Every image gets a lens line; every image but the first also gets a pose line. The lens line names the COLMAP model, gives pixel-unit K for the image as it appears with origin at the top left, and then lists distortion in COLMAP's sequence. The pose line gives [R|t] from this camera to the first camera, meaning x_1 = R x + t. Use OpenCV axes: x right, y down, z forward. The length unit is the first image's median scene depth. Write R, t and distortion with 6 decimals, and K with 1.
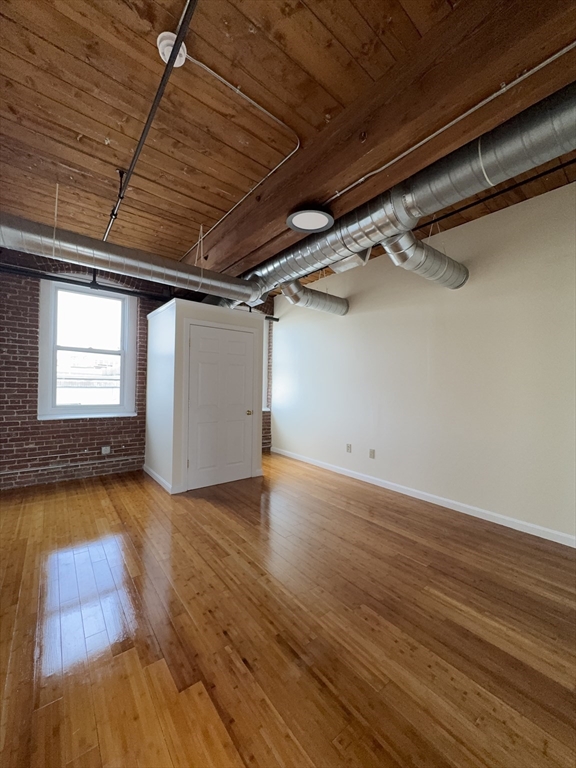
lens RADIAL K [[308.8, 0, 287.3], [0, 308.8, 384.7], [0, 0, 1]] dist [-0.002391, 0.001078]
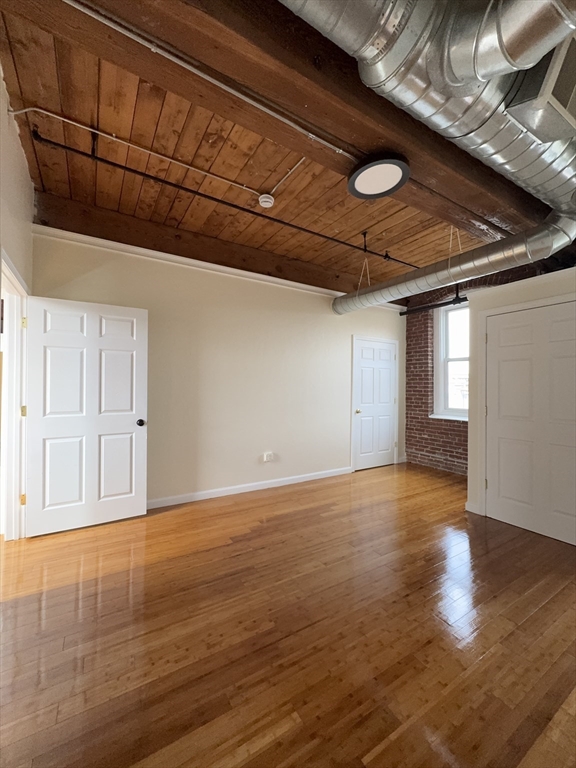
lens RADIAL K [[308.8, 0, 287.1], [0, 308.8, 384.7], [0, 0, 1]] dist [-0.002391, 0.001078]
pose [[-0.131056, -0.028559, -0.990964, 0.658016], [-0.002682, 0.999592, -0.028453, 0.016459], [0.991371, -0.001071, -0.131079, 0.653996]]
